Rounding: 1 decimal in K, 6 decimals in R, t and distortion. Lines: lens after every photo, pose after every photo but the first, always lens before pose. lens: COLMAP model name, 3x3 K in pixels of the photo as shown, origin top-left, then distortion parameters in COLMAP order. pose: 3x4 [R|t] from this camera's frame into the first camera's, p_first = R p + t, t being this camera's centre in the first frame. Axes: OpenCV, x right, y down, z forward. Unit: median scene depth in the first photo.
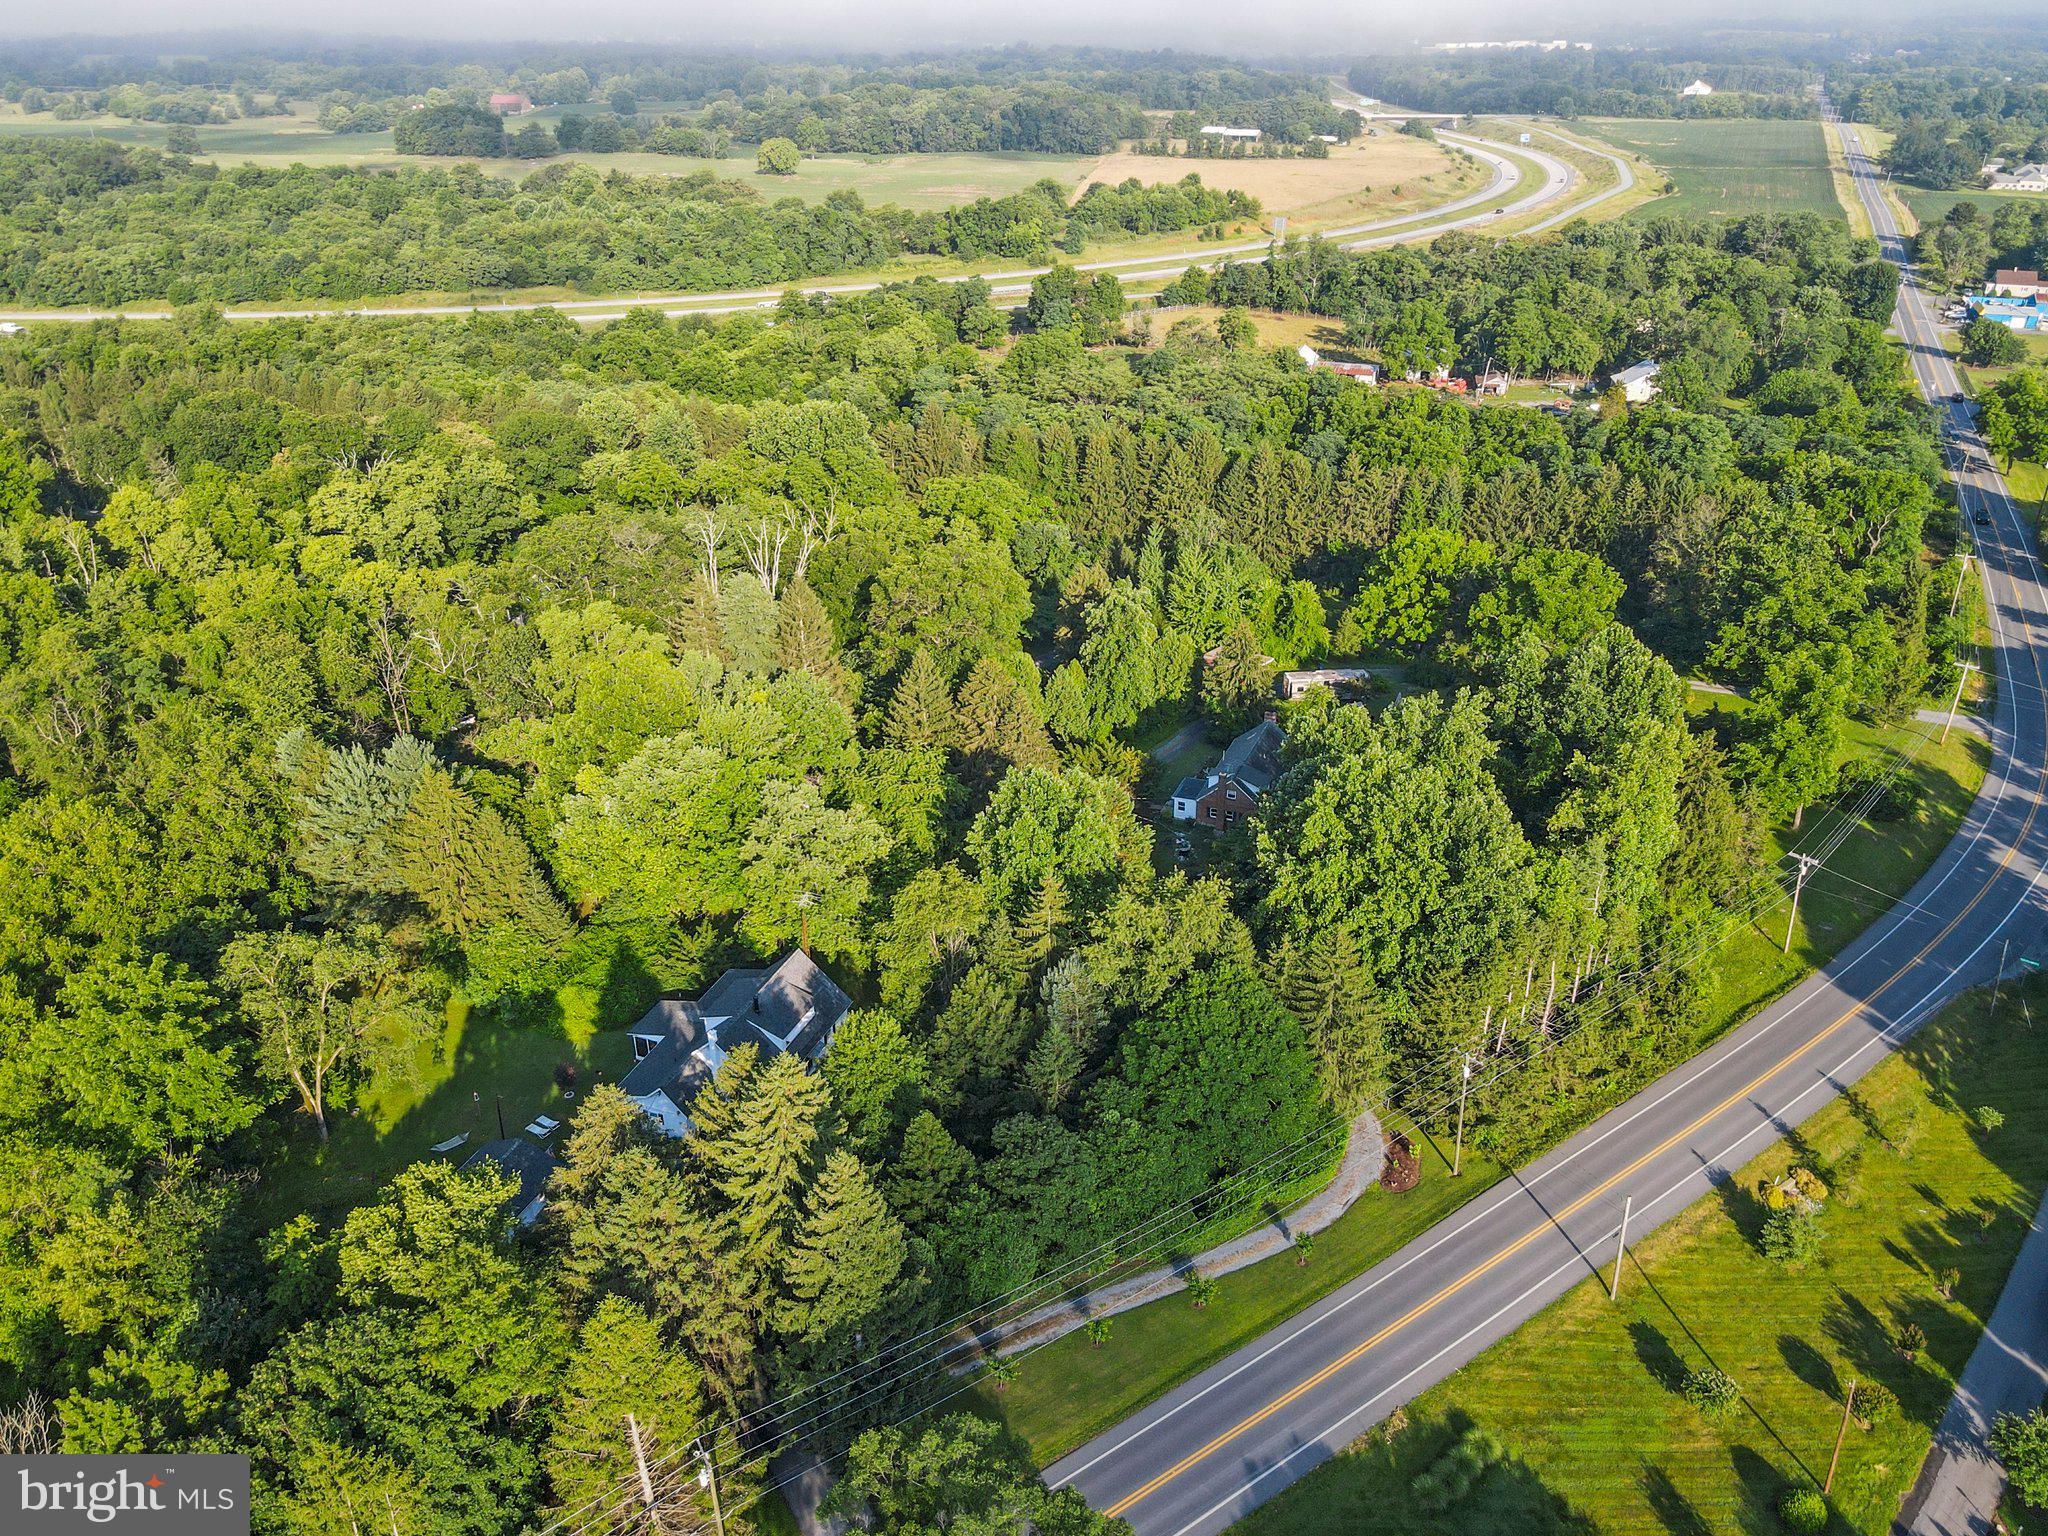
lens RADIAL K [[1489.3, 0, 1024.0], [0, 1489.3, 768.0], [0, 0, 1]] dist [0.021226, 0.003064]
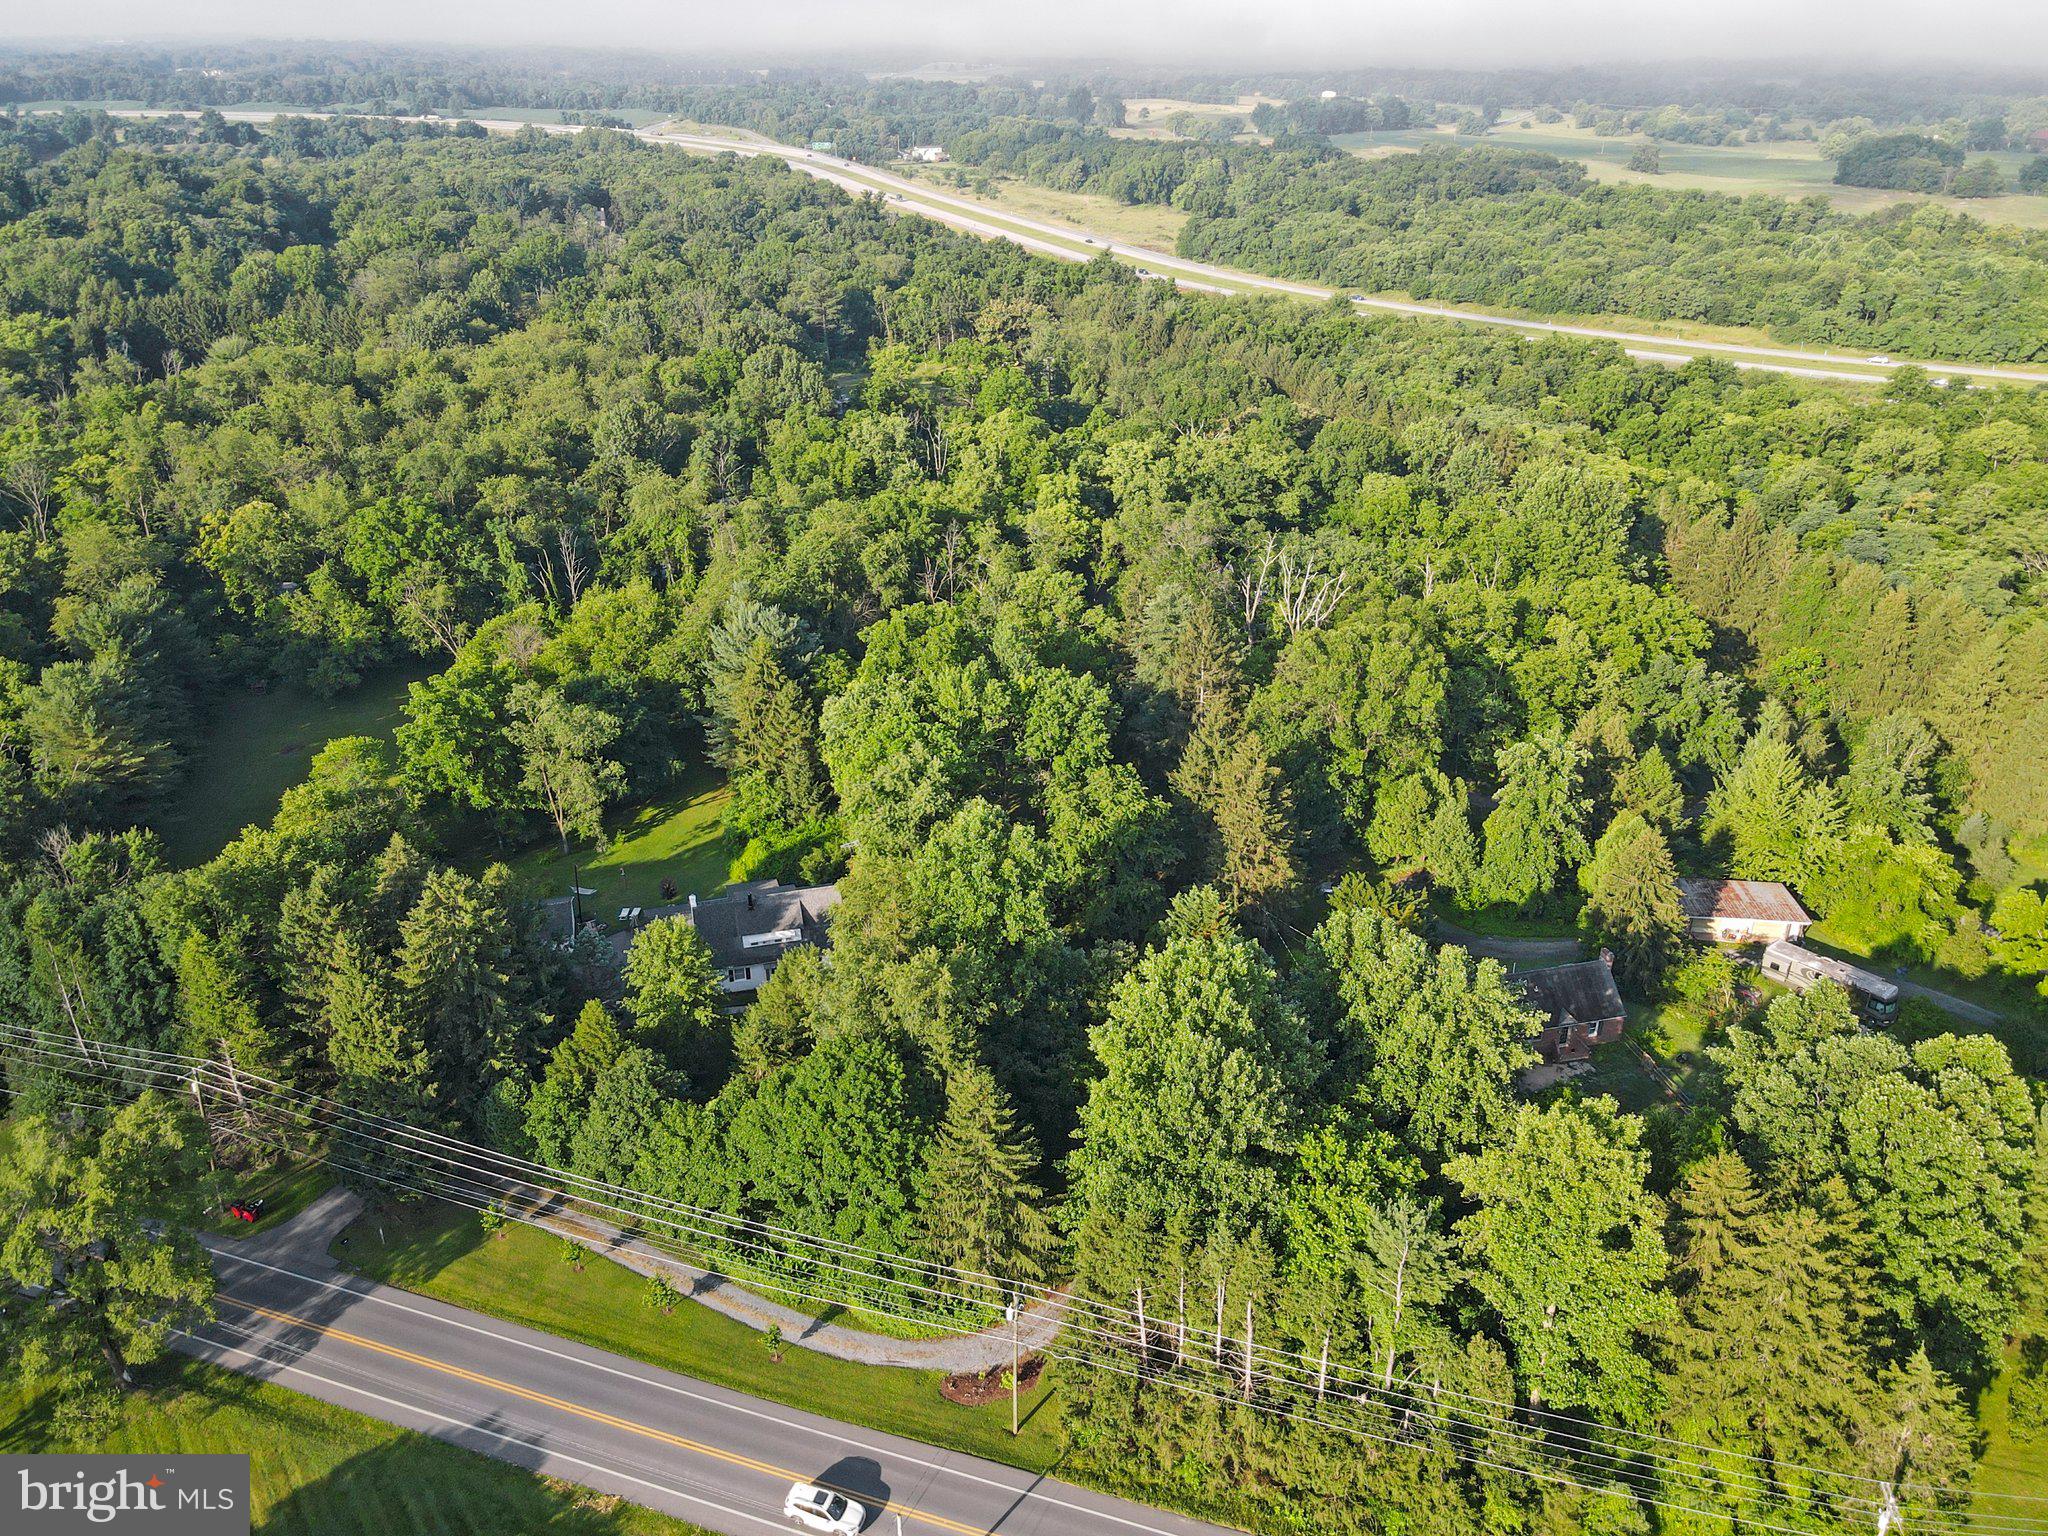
lens RADIAL K [[1489.3, 0, 1024.0], [0, 1489.3, 768.0], [0, 0, 1]] dist [0.021226, 0.003064]
pose [[0.587354, 0.359777, -0.724966, 0.241456], [-0.369488, 0.916164, 0.155310, -0.061928], [0.720065, 0.176644, 0.671046, 0.122302]]
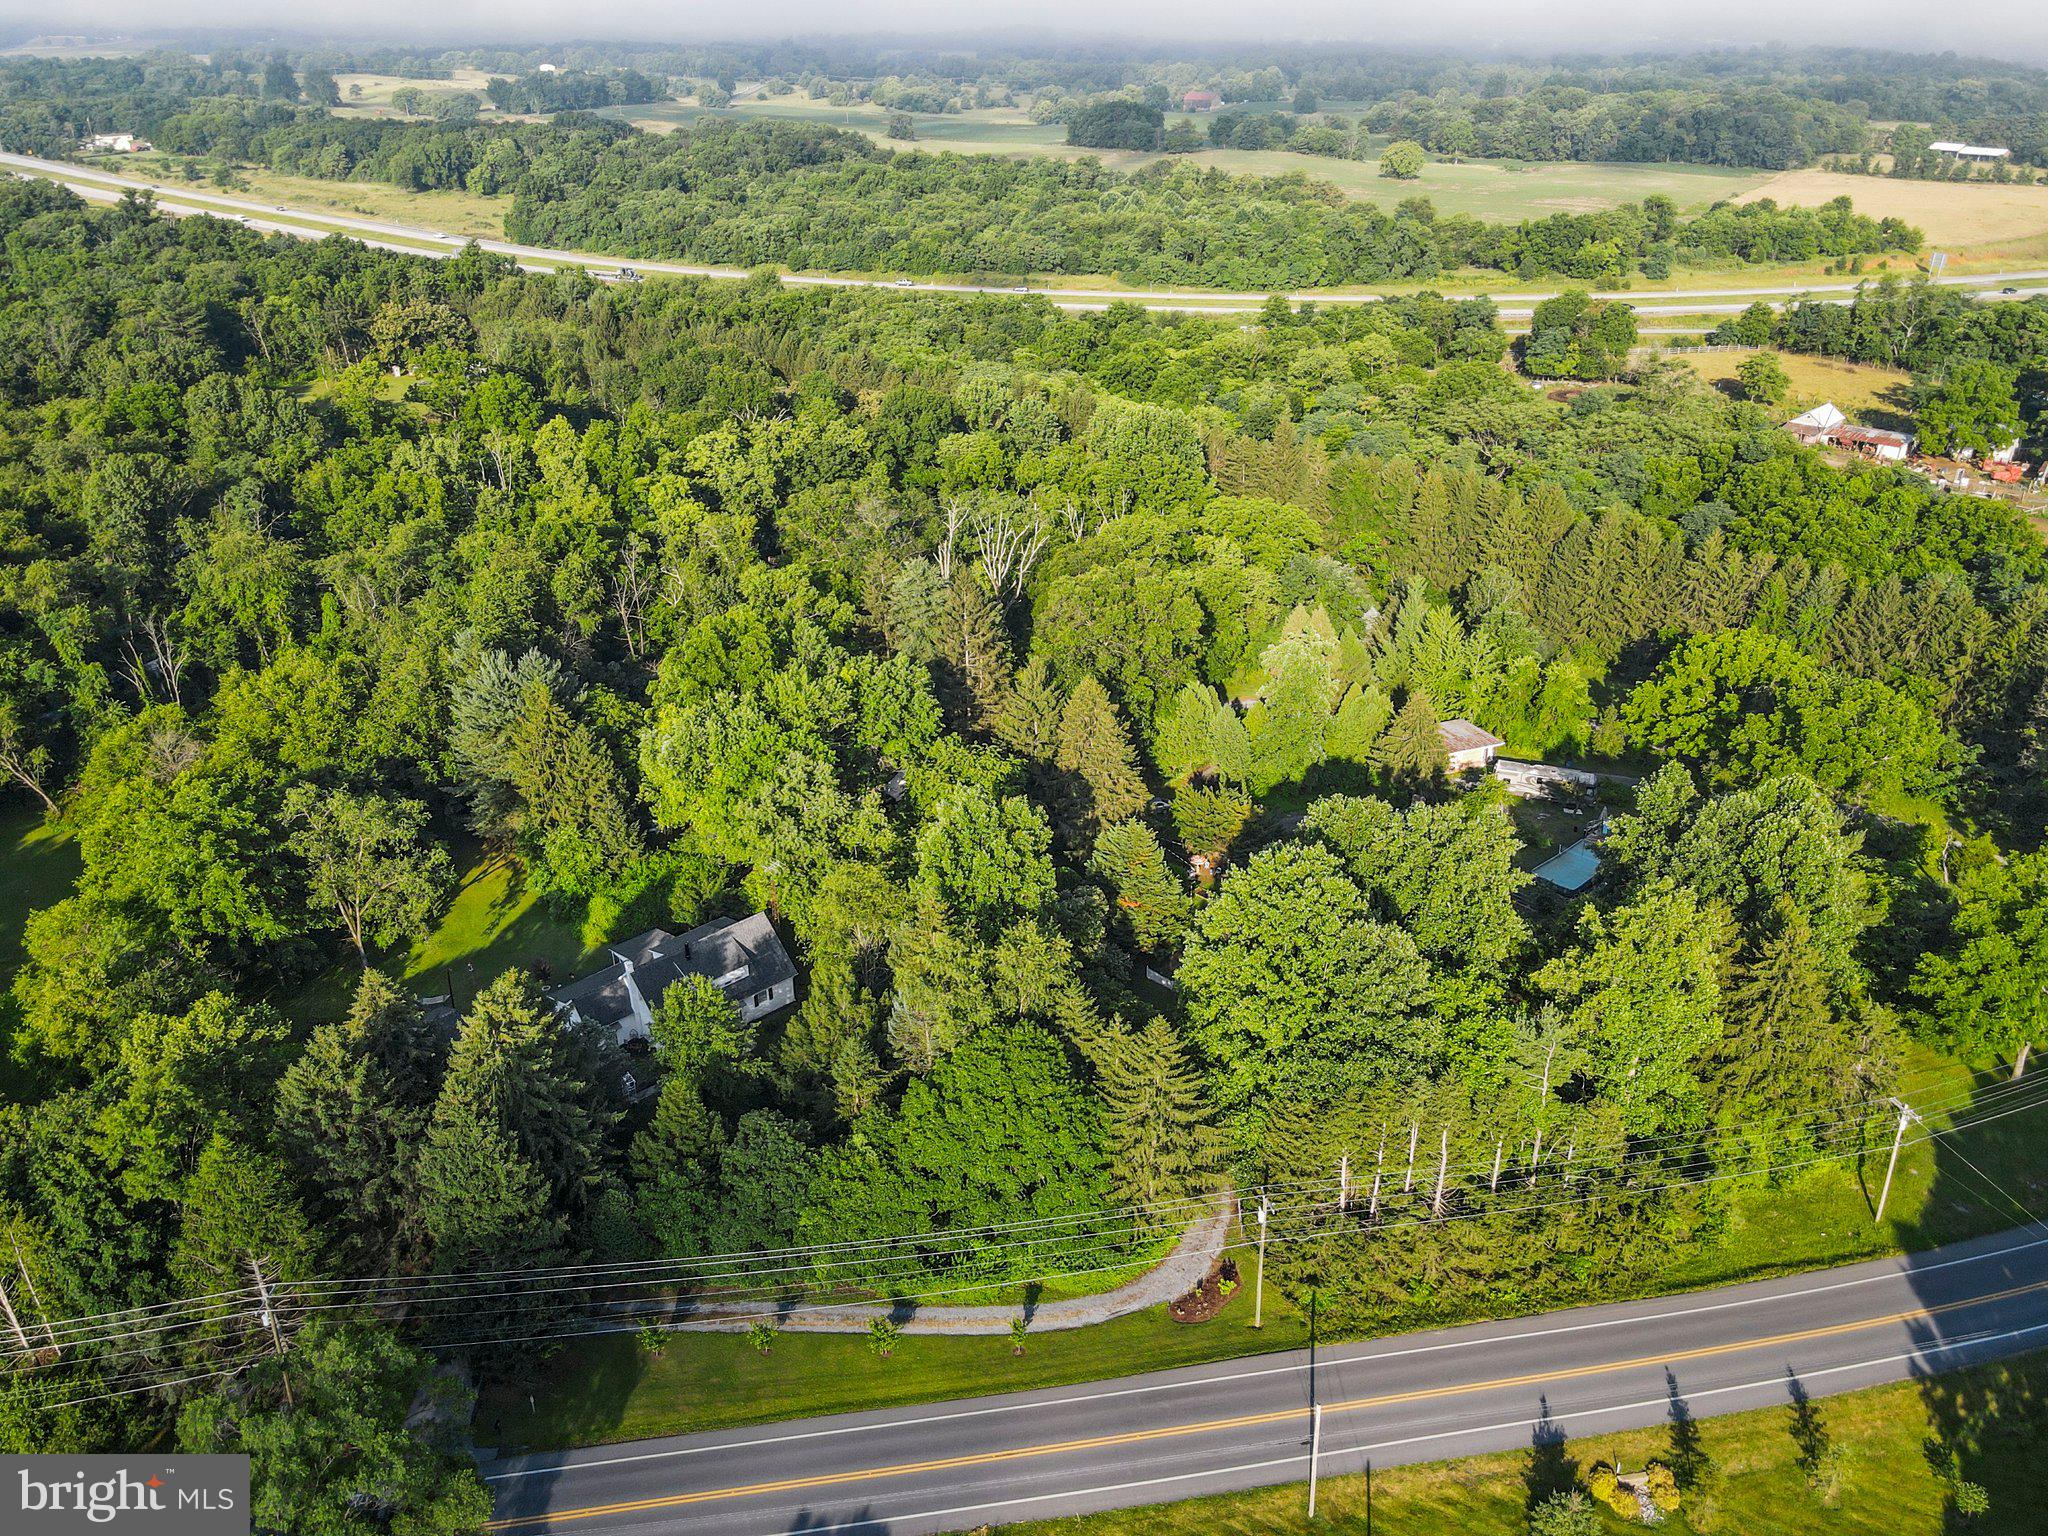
lens RADIAL K [[1489.3, 0, 1024.0], [0, 1489.3, 768.0], [0, 0, 1]] dist [0.021226, 0.003064]
pose [[0.899450, 0.201080, -0.388015, 0.141306], [-0.200636, 0.978760, 0.042130, -0.020847], [0.388245, 0.039956, 0.920689, 0.033914]]
